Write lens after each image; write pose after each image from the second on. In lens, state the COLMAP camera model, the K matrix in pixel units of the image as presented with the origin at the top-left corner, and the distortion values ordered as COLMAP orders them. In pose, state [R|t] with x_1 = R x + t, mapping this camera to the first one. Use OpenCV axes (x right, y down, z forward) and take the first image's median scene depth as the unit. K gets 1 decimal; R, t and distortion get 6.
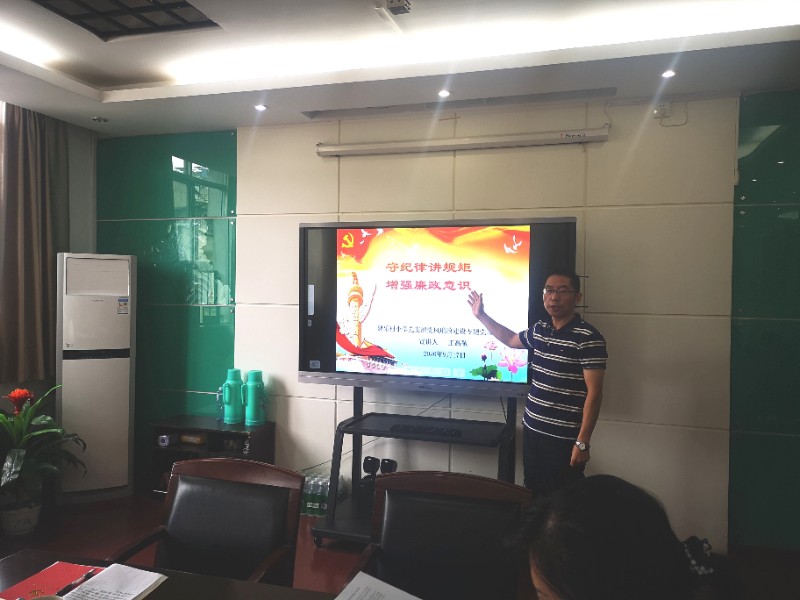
lens RADIAL K [[606.8, 0, 399.0], [0, 606.8, 299.4], [0, 0, 1]] dist [0.002781, -0.008187]
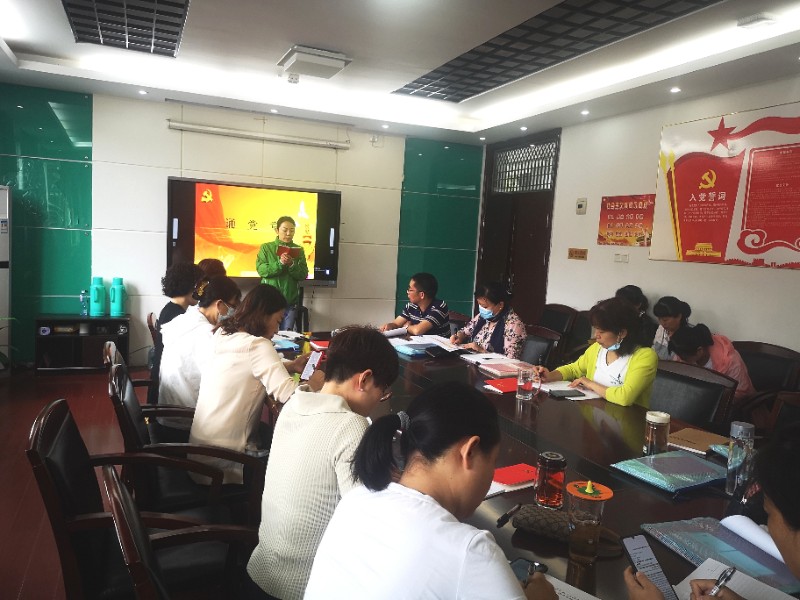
lens RADIAL K [[606.8, 0, 400.3], [0, 606.8, 300.2], [0, 0, 1]] dist [0.002781, -0.008187]
pose [[0.766267, -0.037019, 0.641456, -0.653692], [-0.038637, 0.993878, 0.103512, 0.000093], [-0.641360, -0.104101, 0.760145, -0.498180]]
